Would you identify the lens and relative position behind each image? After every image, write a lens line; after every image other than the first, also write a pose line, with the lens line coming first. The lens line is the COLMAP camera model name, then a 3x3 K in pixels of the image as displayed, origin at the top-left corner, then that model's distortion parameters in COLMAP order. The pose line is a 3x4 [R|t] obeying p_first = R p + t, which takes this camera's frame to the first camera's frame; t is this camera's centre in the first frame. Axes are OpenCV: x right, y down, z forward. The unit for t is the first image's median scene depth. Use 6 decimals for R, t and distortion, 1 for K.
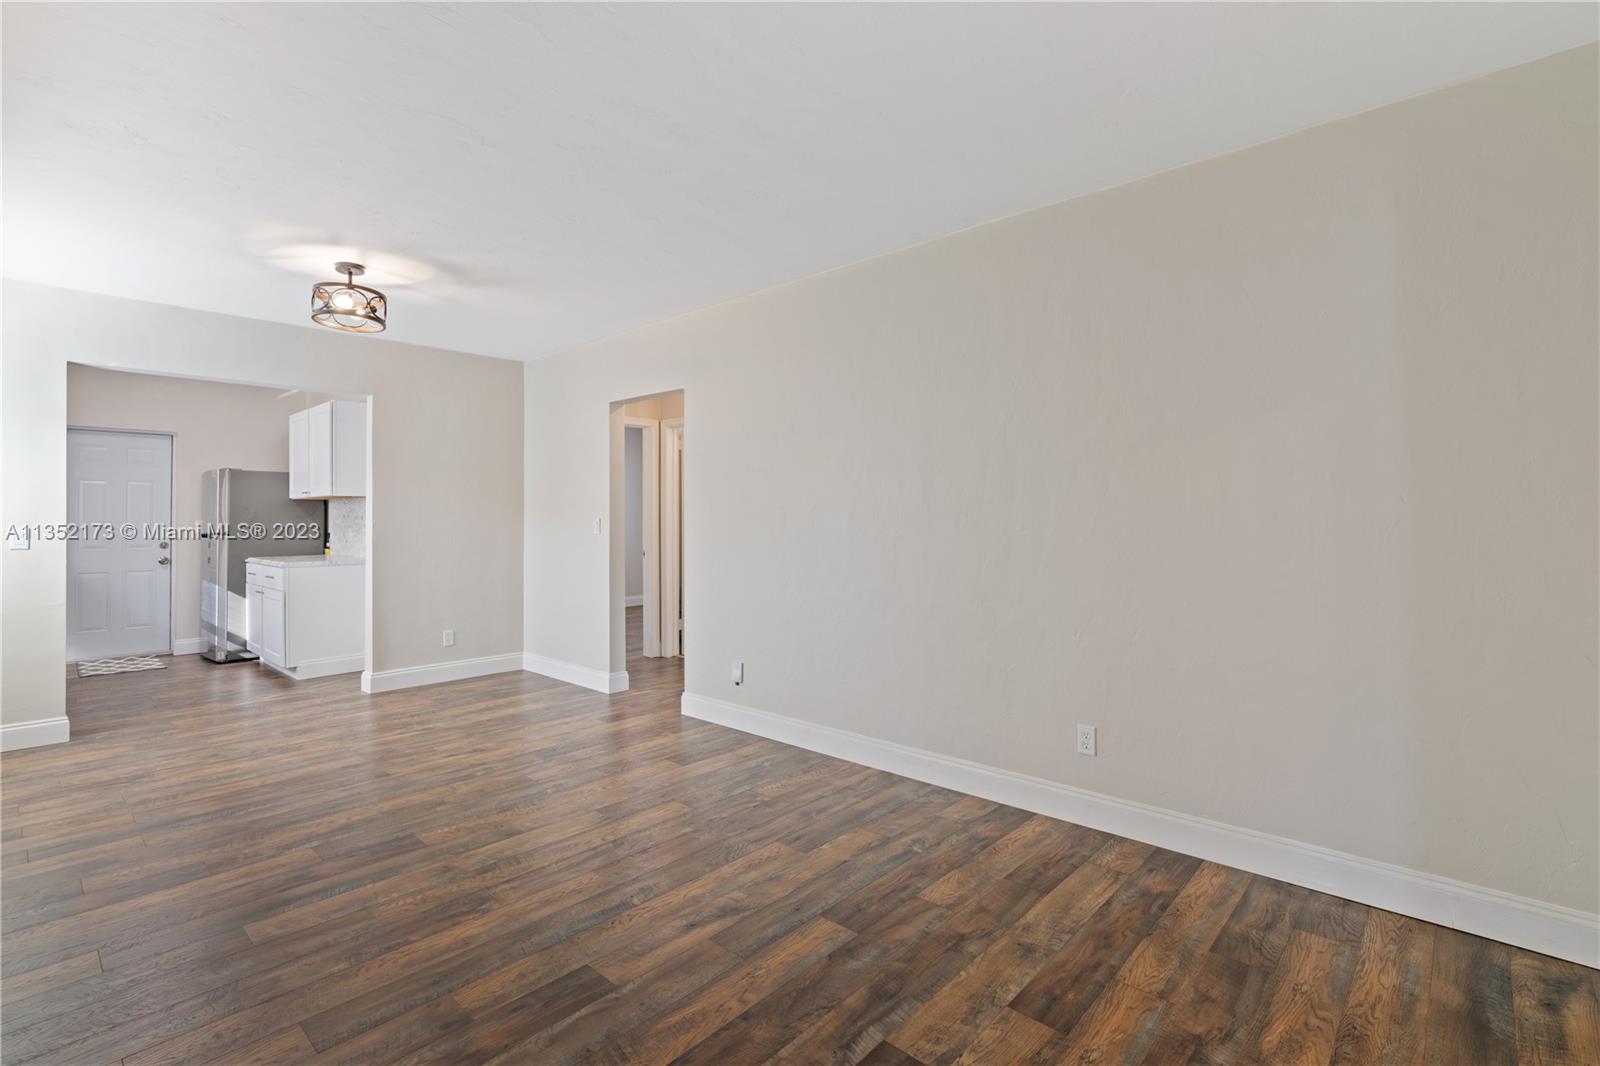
lens RADIAL K [[734.5, 0, 804.5], [0, 734.5, 518.2], [0, 0, 1]] dist [-0.008838, 0.000811]
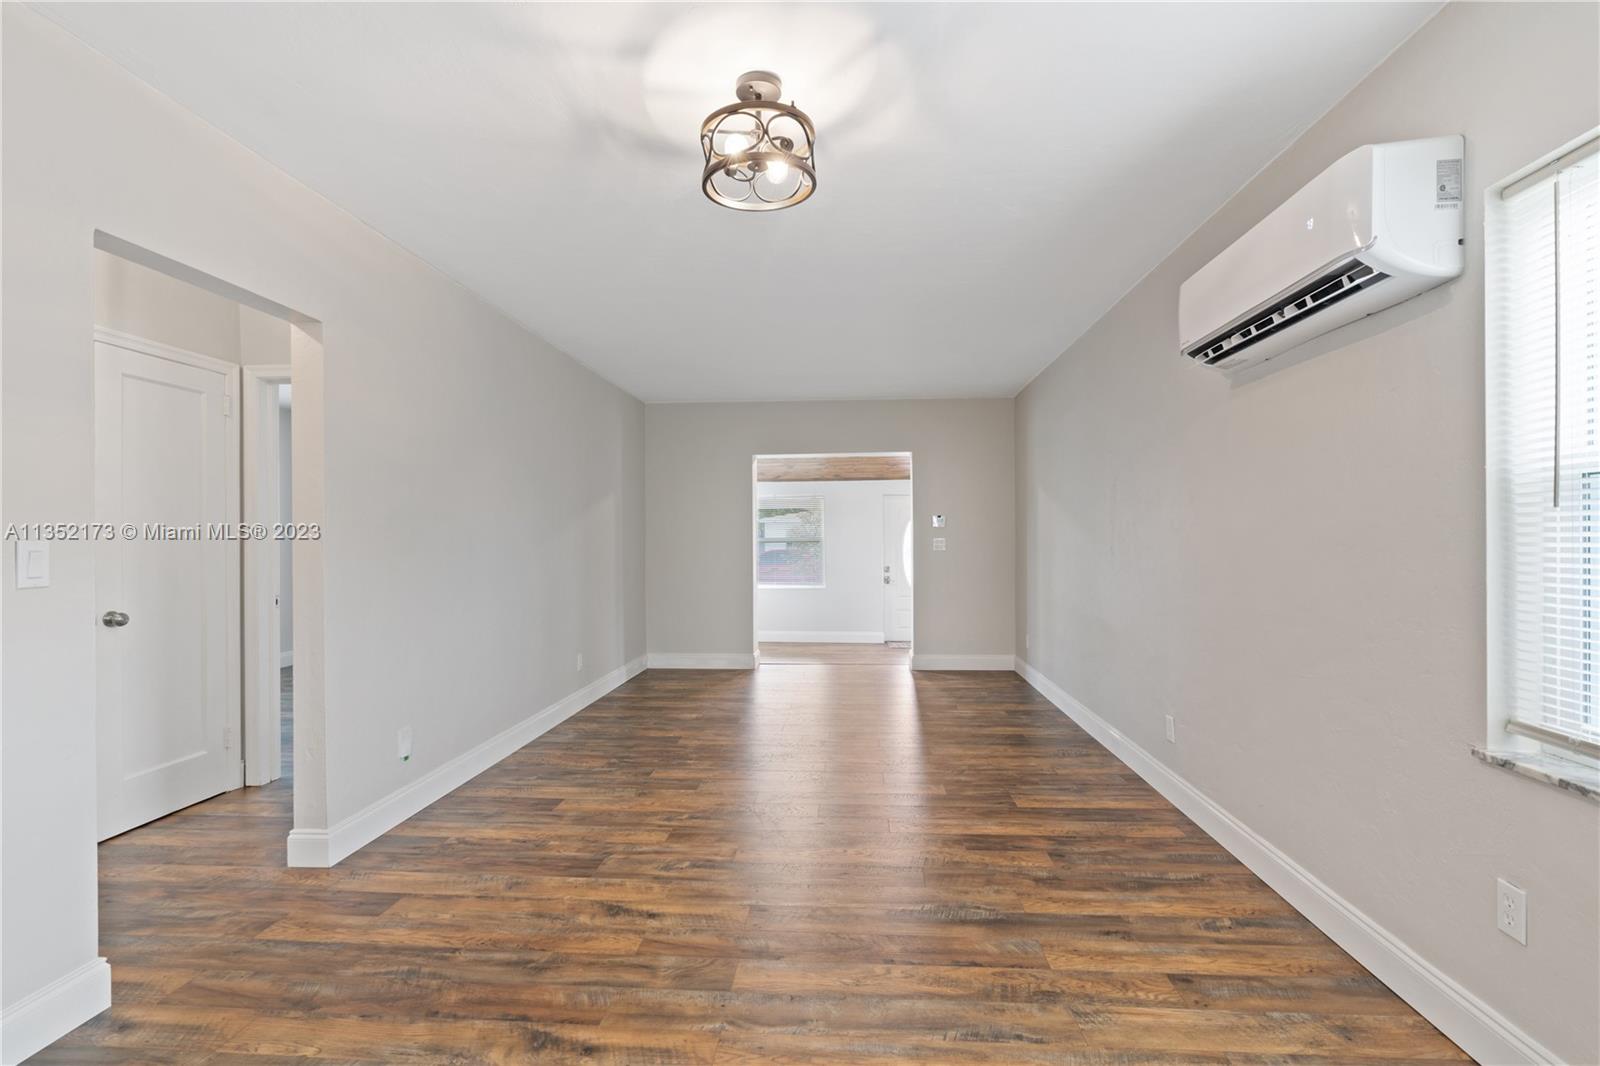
lens RADIAL K [[735.7, 0, 805.8], [0, 735.7, 541.1], [0, 0, 1]] dist [-0.000104, 0.000377]
pose [[-0.621431, 0.003955, 0.783459, -1.262619], [0.005006, 0.999987, -0.001077, 0.006128], [-0.783453, 0.003253, -0.621443, 1.534045]]
